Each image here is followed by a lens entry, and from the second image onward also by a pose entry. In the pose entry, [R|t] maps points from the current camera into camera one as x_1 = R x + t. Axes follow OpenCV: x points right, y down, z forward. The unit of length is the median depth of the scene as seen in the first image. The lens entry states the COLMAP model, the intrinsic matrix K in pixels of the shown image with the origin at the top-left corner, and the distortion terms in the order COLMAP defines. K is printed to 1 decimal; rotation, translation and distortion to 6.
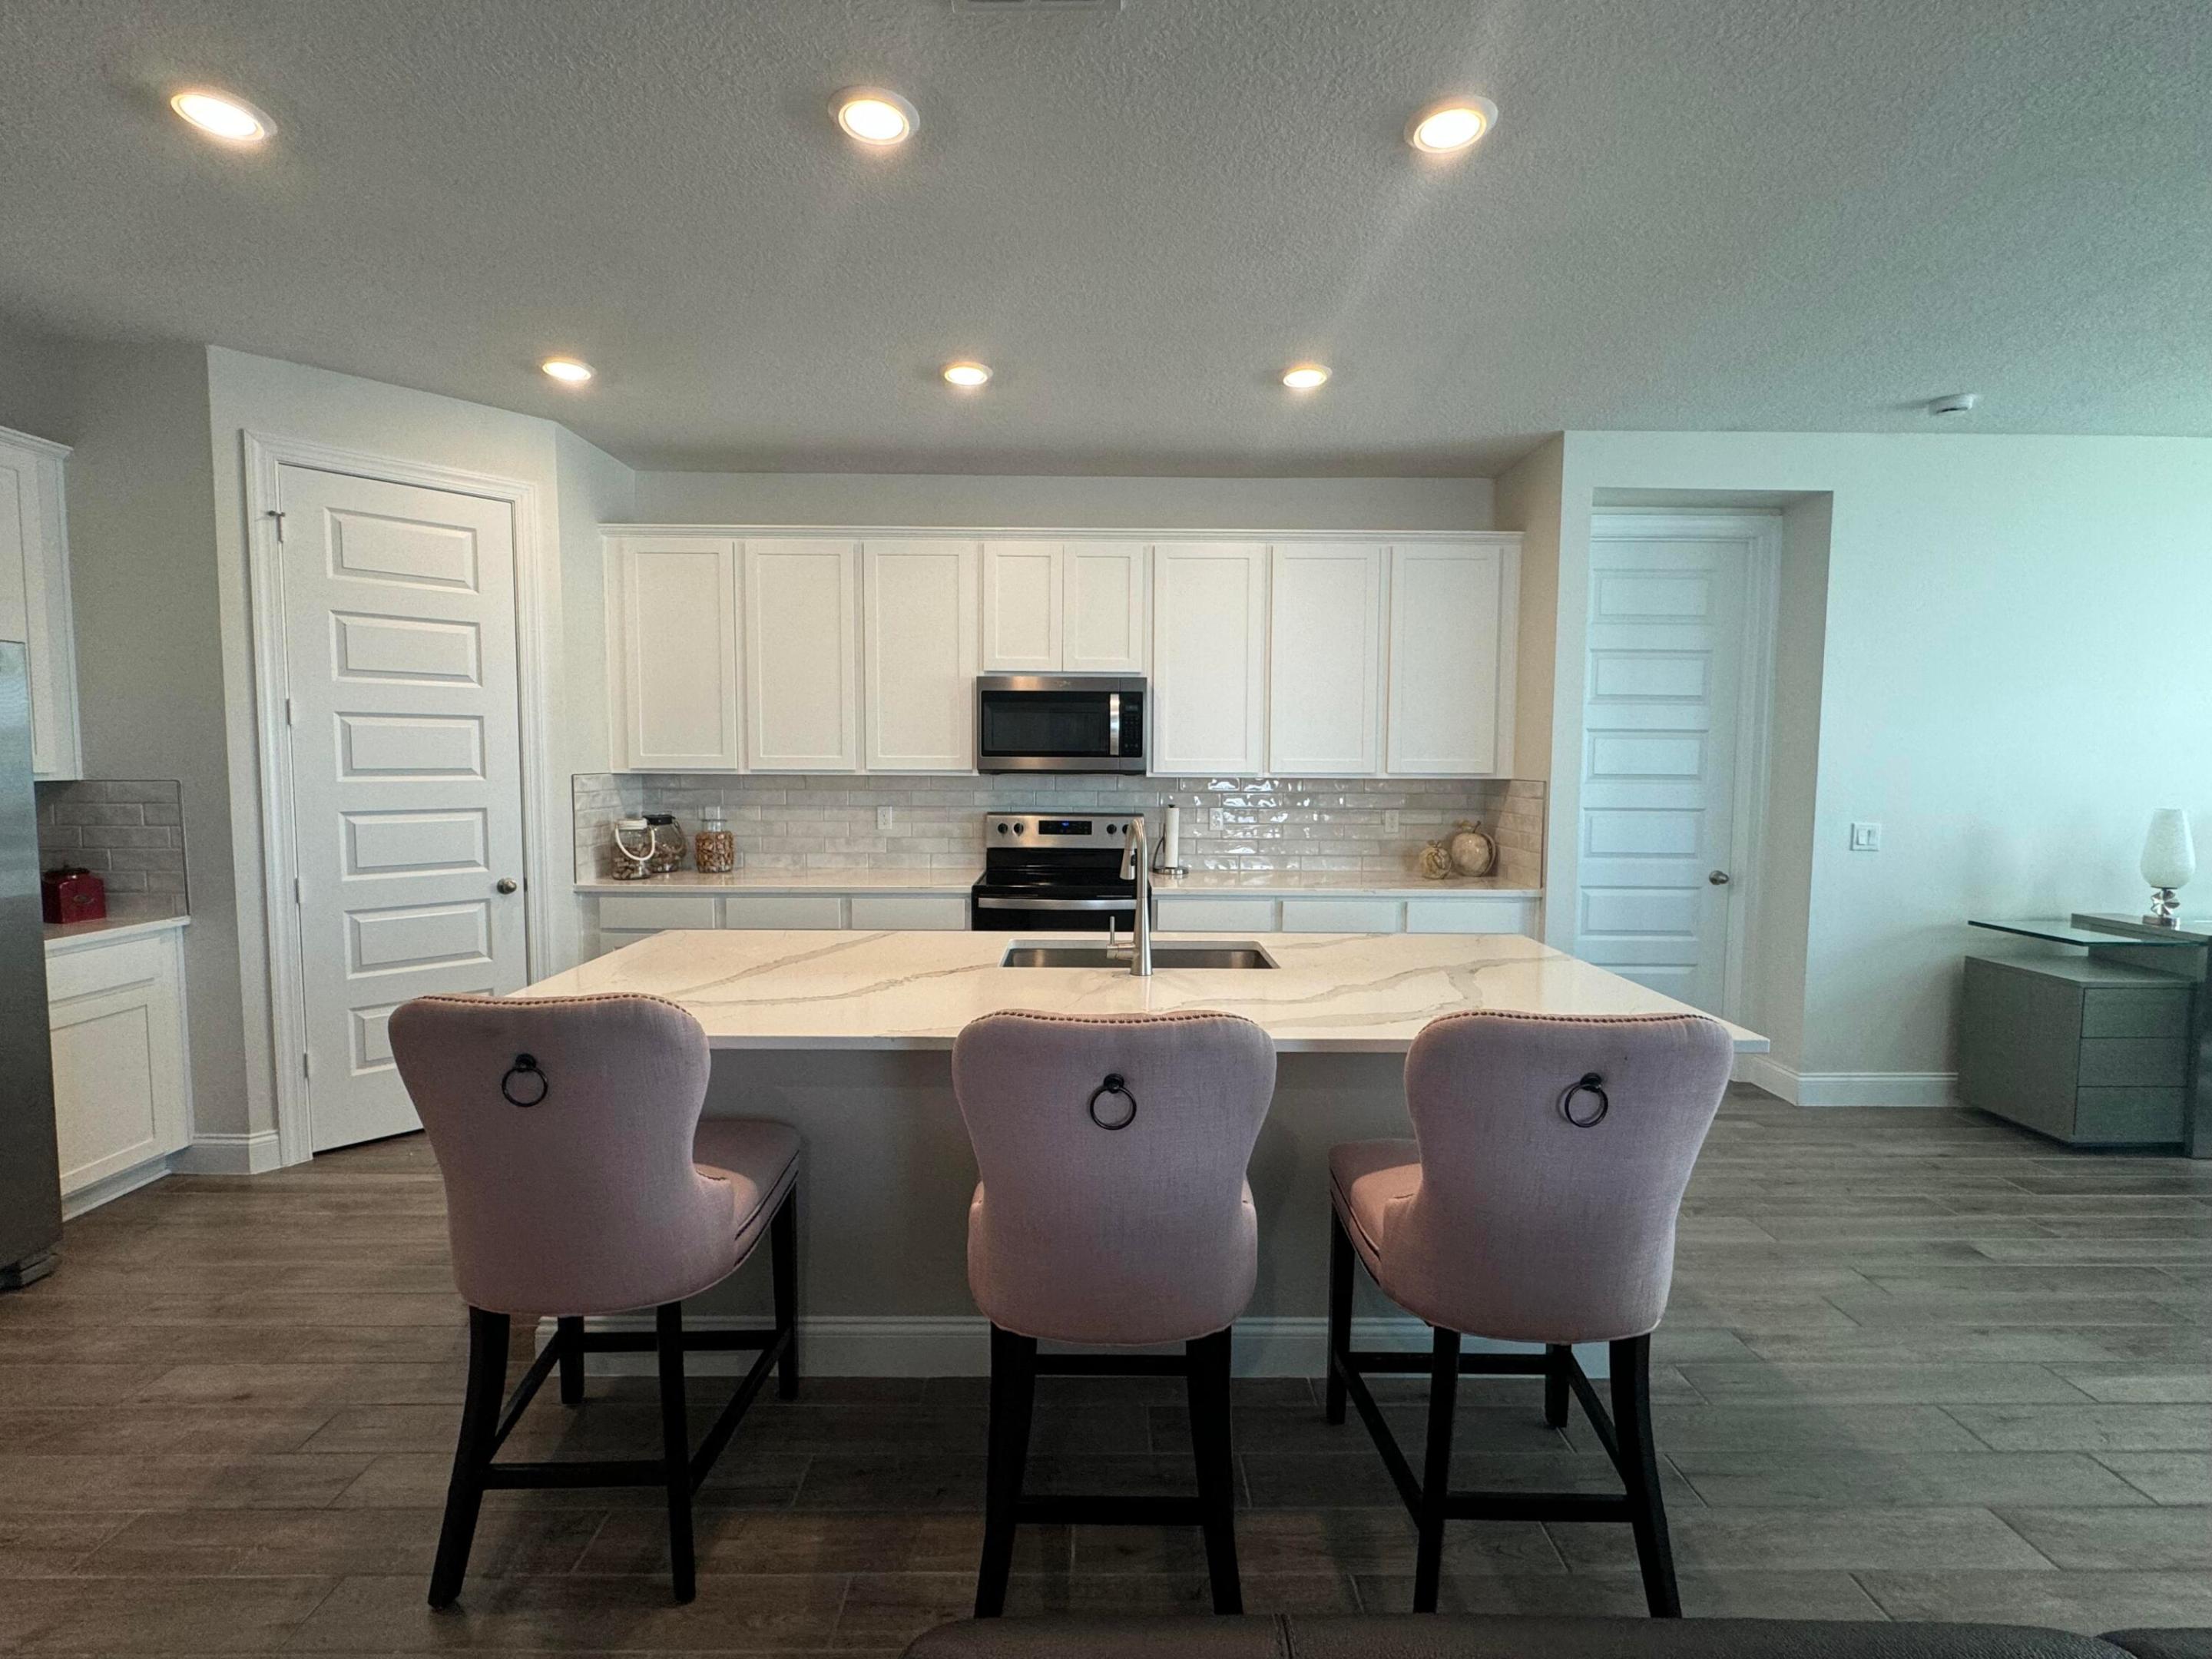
lens RADIAL K [[986.3, 0, 1106.5], [0, 986.3, 823.3], [0, 0, 1]] dist [-0.002070, 0.000713]
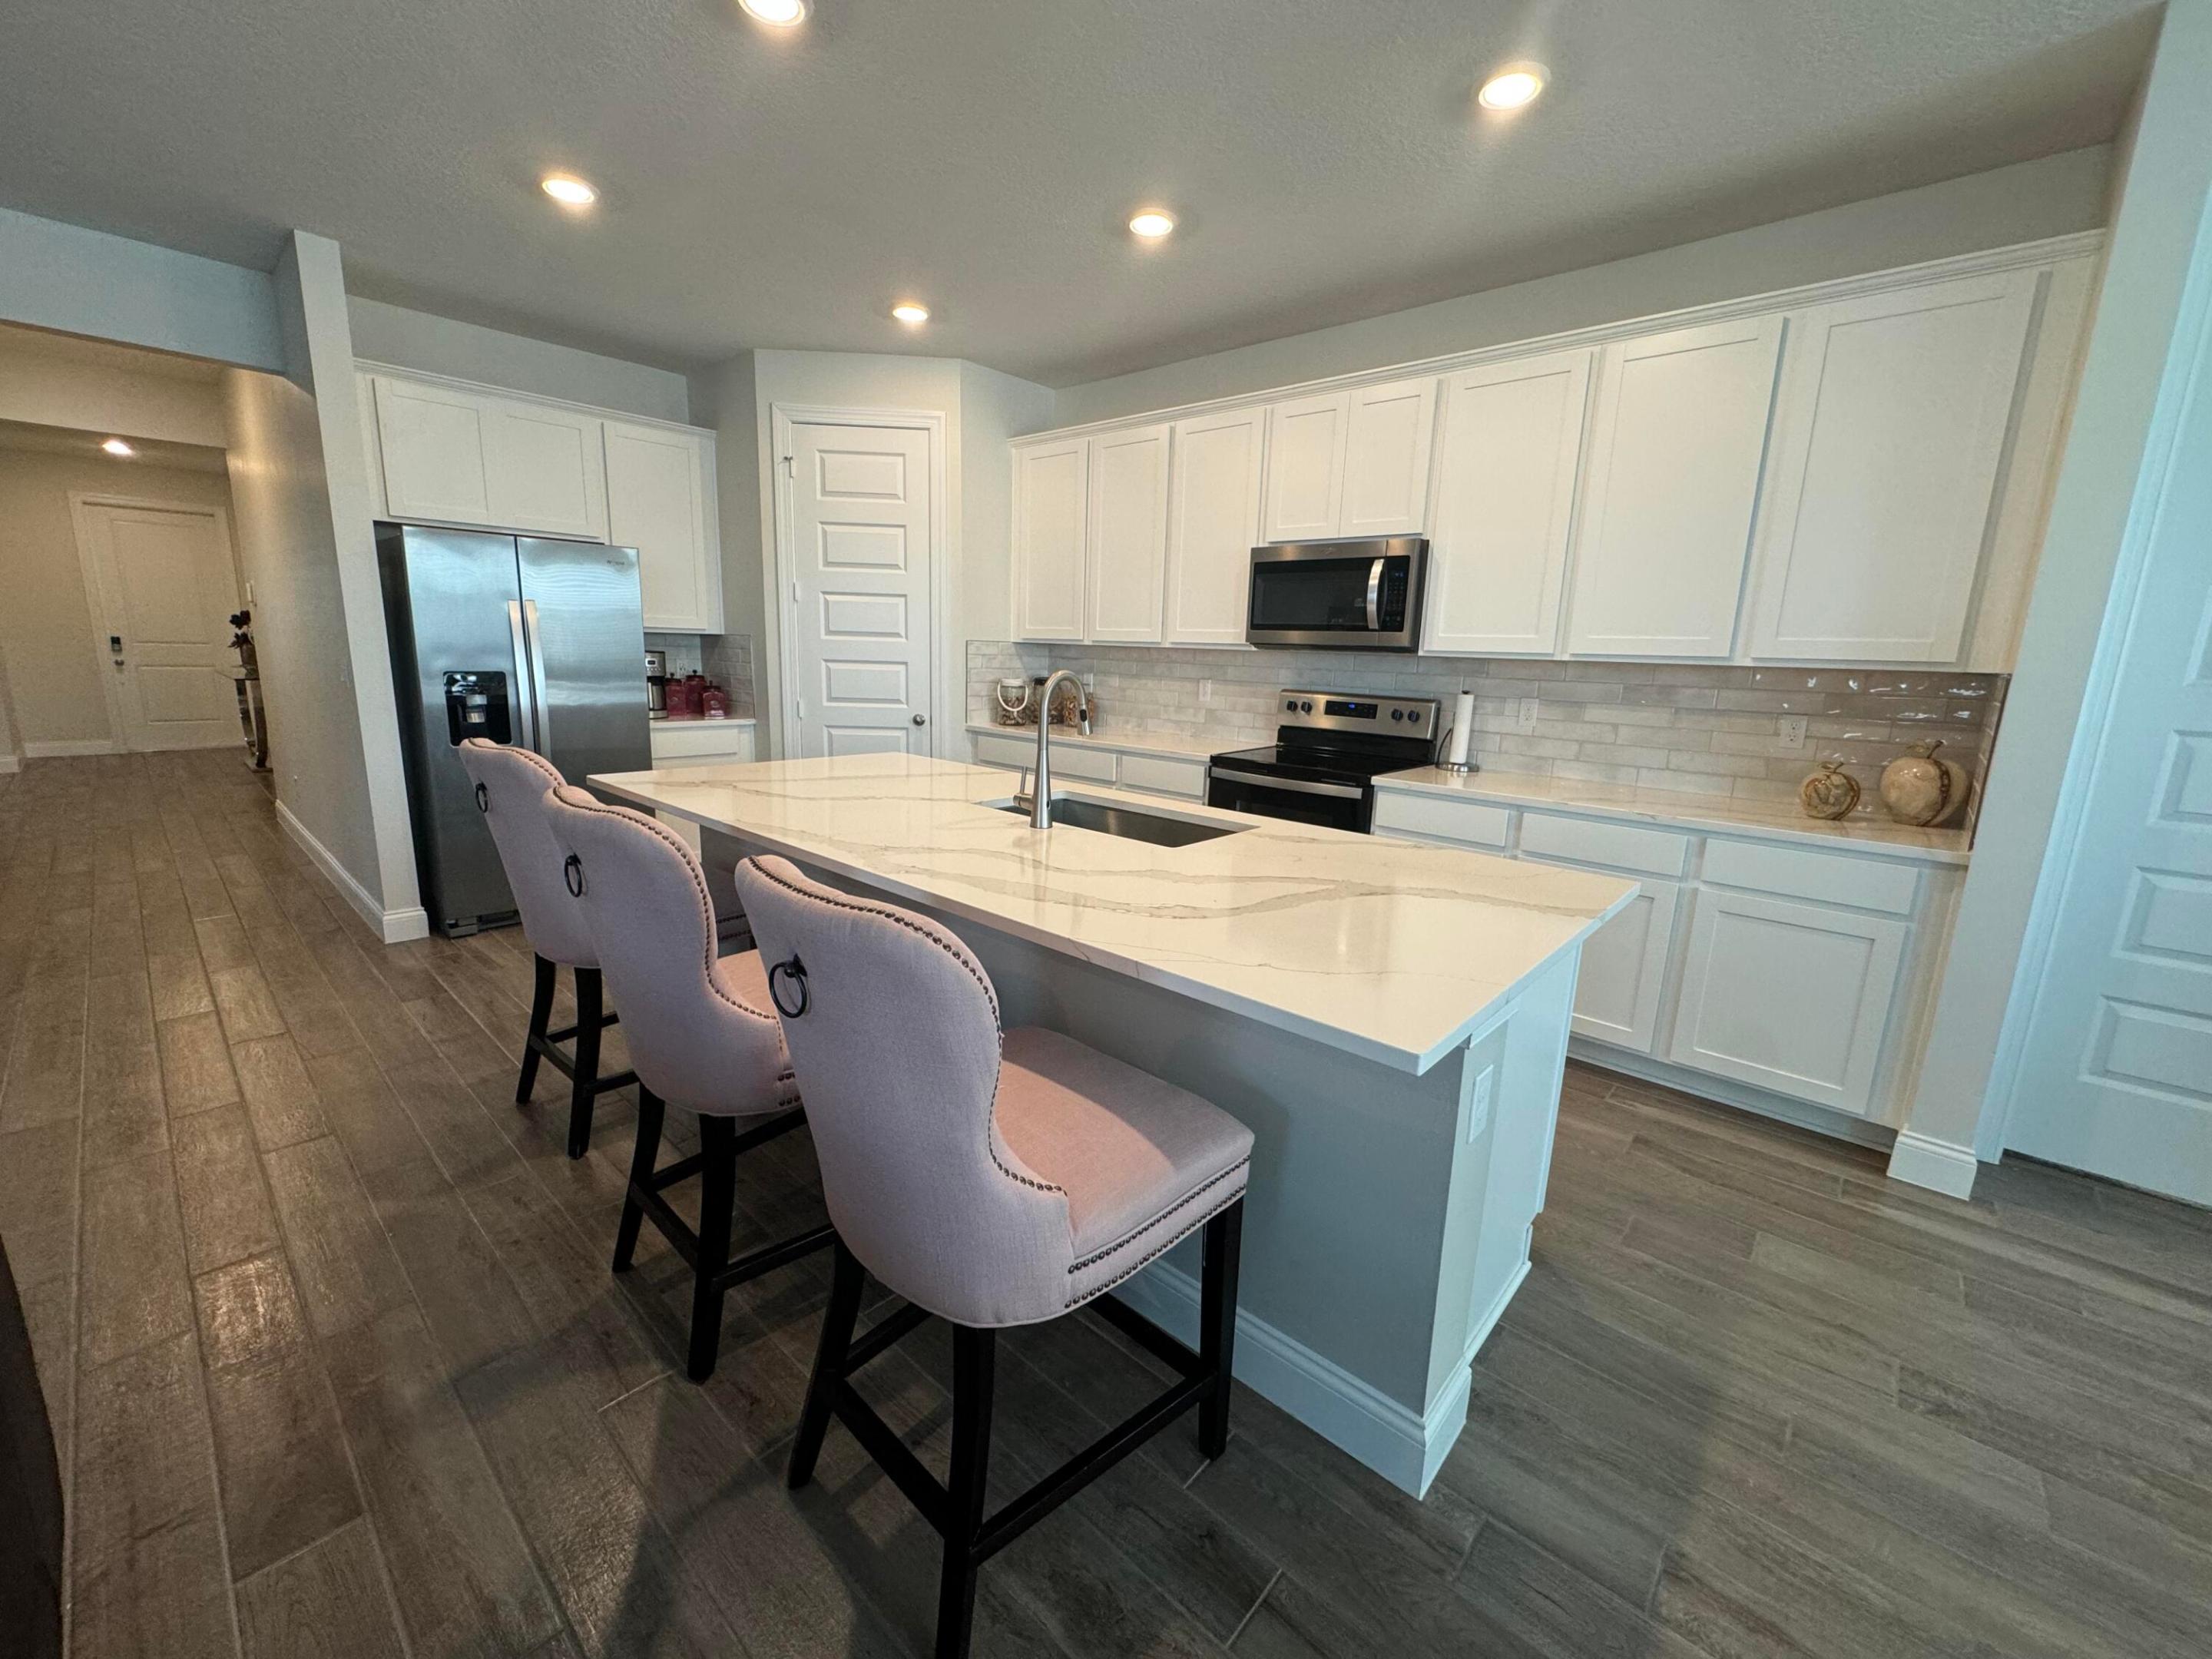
lens RADIAL K [[883.2, 0, 1105.5], [0, 883.2, 822.6], [0, 0, 1]] dist [-0.000595, -0.000024]
pose [[0.736607, 0.149344, -0.659626, 0.461111], [-0.074334, 0.987284, 0.140519, 0.012857], [0.672223, -0.054475, 0.738342, 0.264408]]
